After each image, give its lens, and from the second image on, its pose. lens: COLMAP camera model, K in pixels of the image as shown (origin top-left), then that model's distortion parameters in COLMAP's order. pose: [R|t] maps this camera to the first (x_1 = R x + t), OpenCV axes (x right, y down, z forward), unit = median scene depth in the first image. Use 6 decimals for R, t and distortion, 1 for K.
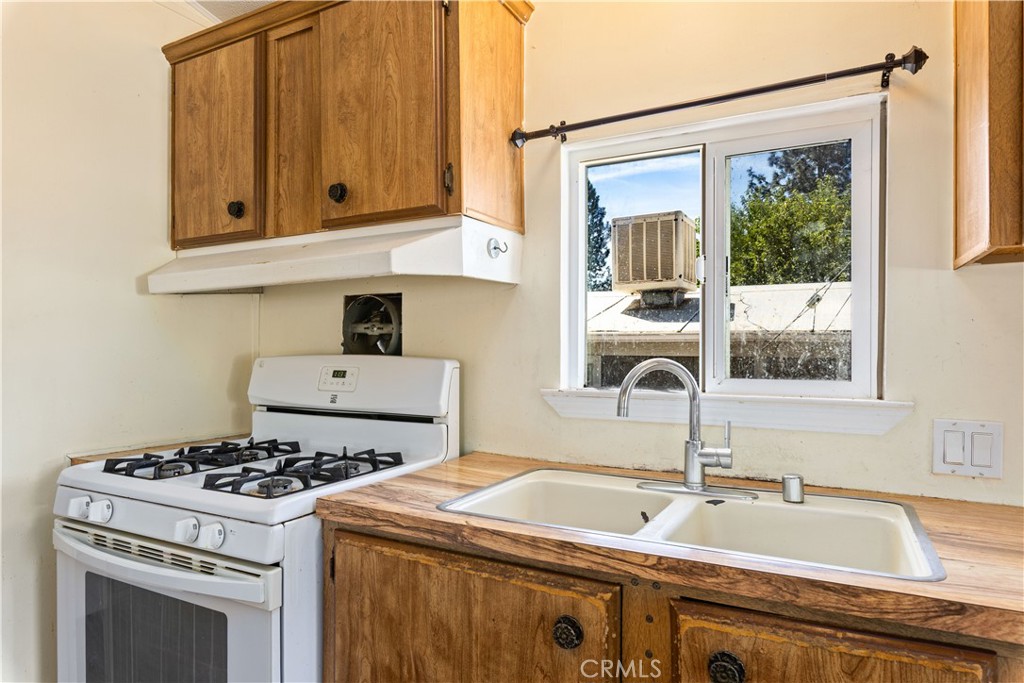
lens RADIAL K [[605.8, 0, 516.8], [0, 605.8, 349.4], [0, 0, 1]] dist [-0.004432, -0.001000]
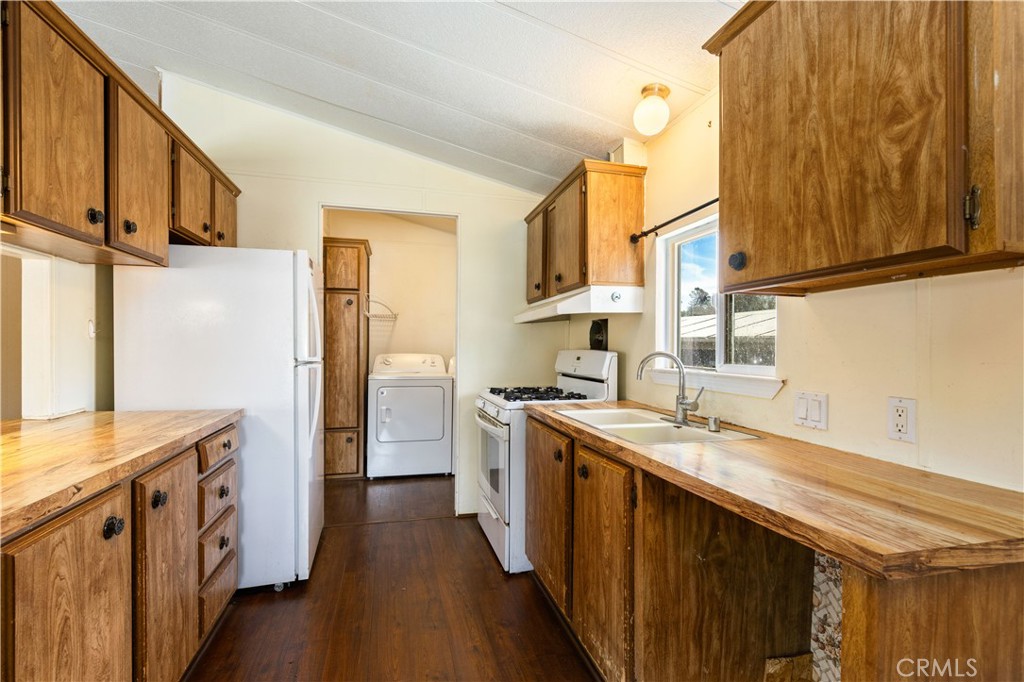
lens RADIAL K [[465.5, 0, 513.7], [0, 465.5, 344.1], [0, 0, 1]] dist [0.004012, -0.000131]
pose [[0.678150, -0.003683, -0.734914, 0.832998], [-0.002274, 0.999972, -0.007109, 0.002321], [0.734920, 0.006492, 0.678123, -0.296656]]
